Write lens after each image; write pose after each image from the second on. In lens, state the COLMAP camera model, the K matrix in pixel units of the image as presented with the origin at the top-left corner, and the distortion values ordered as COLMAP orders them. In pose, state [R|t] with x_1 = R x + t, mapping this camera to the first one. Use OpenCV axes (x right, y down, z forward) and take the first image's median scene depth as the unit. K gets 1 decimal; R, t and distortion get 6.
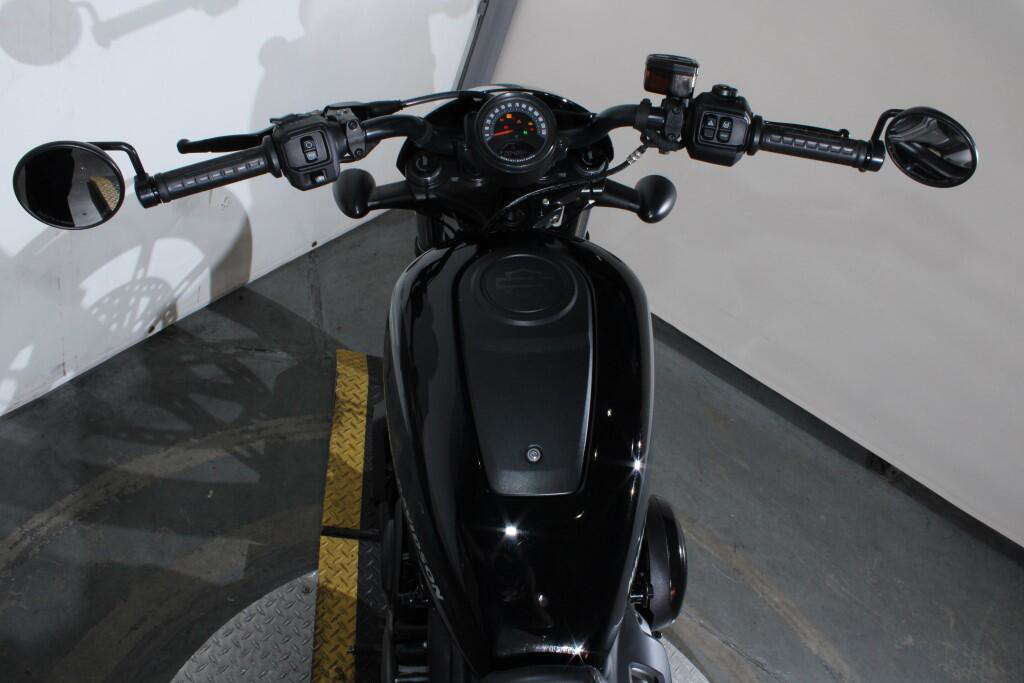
lens RADIAL K [[849.6, 0, 512.0], [0, 849.6, 341.5], [0, 0, 1]] dist [-0.157506, 0.124723]
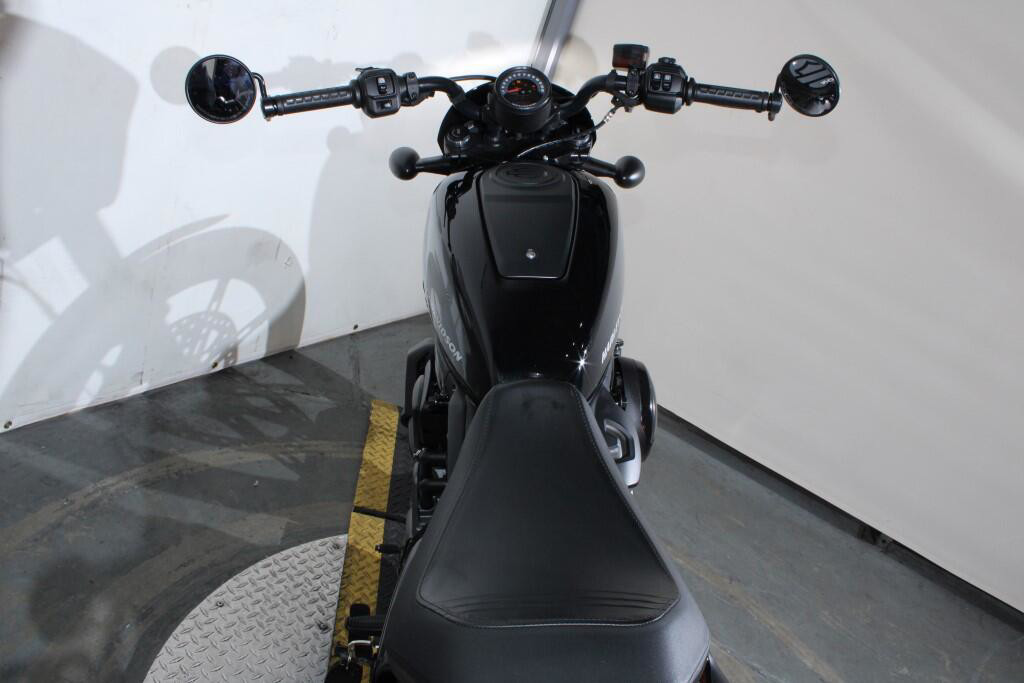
lens RADIAL K [[849.6, 0, 512.0], [0, 849.6, 341.5], [0, 0, 1]] dist [-0.157506, 0.124723]
pose [[0.999555, 0.010267, -0.028025, 0.016600], [-0.017624, 0.960826, -0.276593, 0.309557], [0.024087, 0.276964, 0.960578, -0.143323]]
